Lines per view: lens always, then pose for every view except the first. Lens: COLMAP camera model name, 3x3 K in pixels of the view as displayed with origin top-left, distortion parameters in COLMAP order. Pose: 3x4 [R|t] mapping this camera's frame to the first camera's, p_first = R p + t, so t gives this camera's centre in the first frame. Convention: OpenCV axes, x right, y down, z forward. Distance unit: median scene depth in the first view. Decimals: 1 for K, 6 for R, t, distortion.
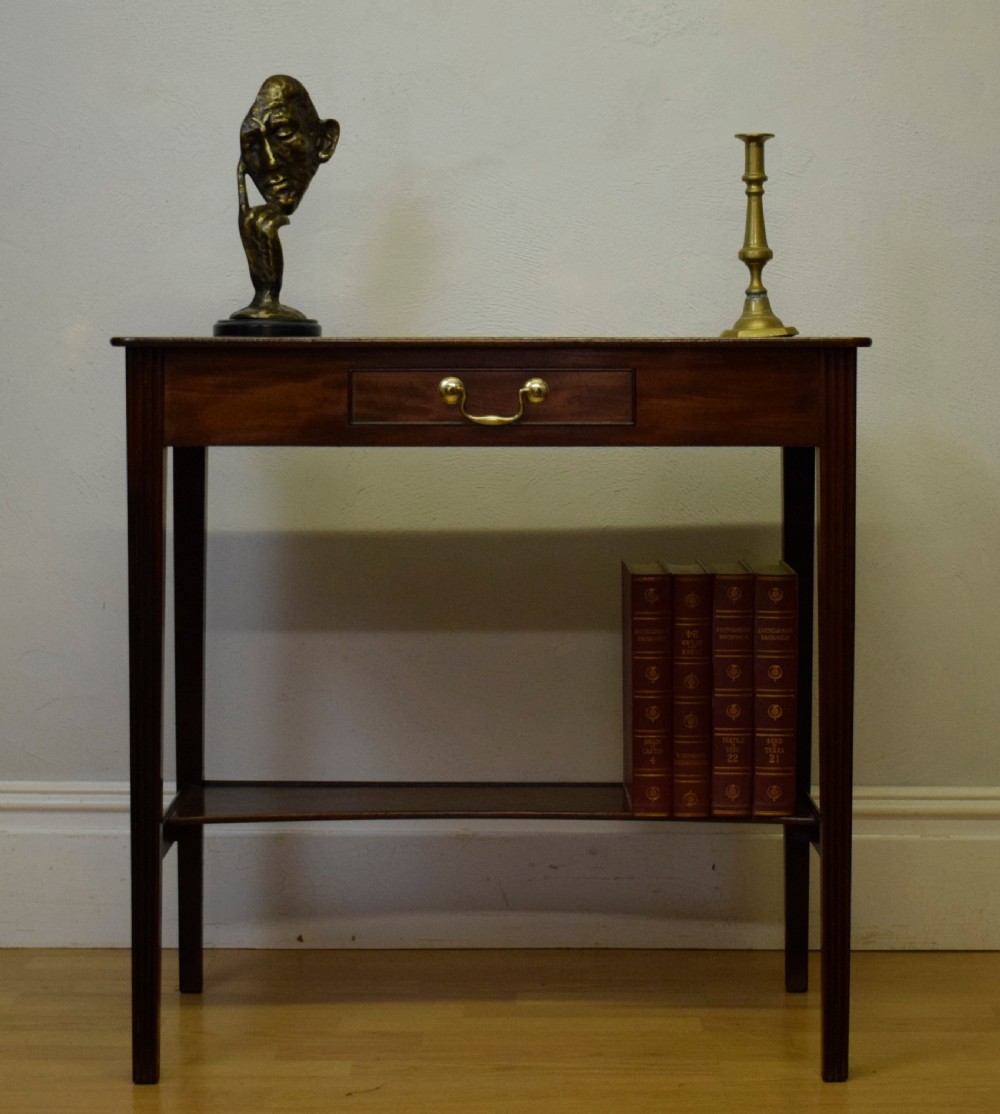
lens RADIAL K [[2742.0, 0, 599.6], [0, 2742.0, 596.4], [0, 0, 1]] dist [-0.043086, 0.001677]
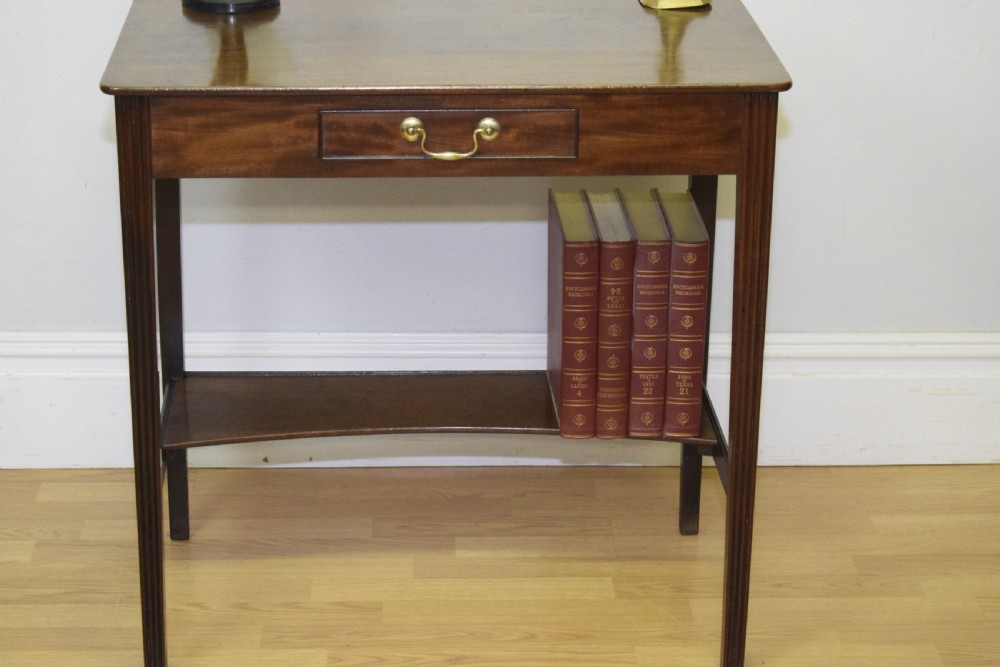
lens RADIAL K [[2218.6, 0, 500.0], [0, 2218.6, 333.5], [0, 0, 1]] dist [0.012828, -0.756317]
pose [[0.999535, -0.003176, 0.030327, -0.042537], [-0.005787, 0.956734, 0.290907, -0.237264], [-0.029939, -0.290947, 0.956271, 0.110395]]
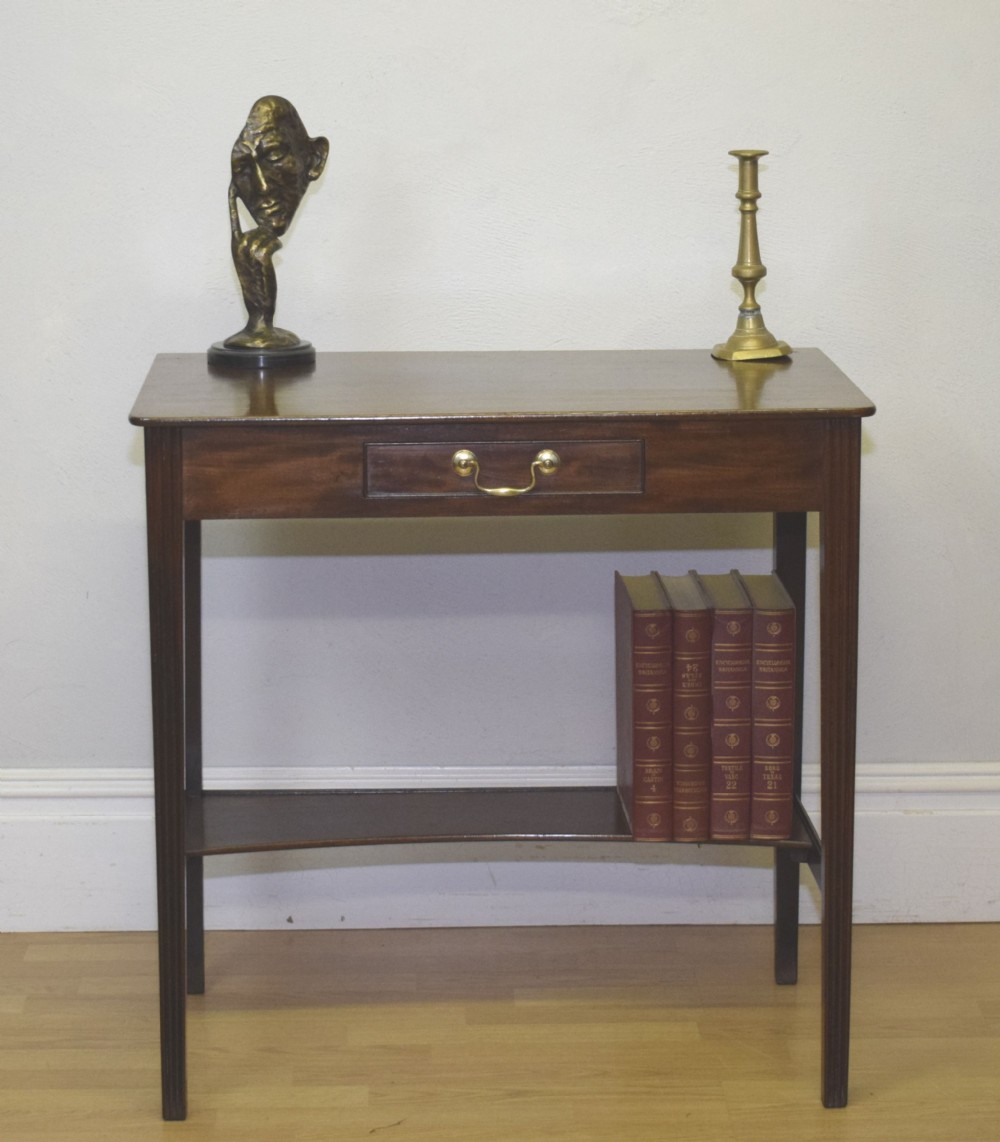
lens RADIAL K [[3123.3, 0, 500.0], [0, 3123.3, 571.0], [0, 0, 1]] dist [-0.035169, -0.103650]
pose [[0.999857, -0.011178, 0.012721, -0.051828], [0.009545, 0.992503, 0.121848, -0.163312], [-0.013988, -0.121709, 0.992467, -0.146716]]
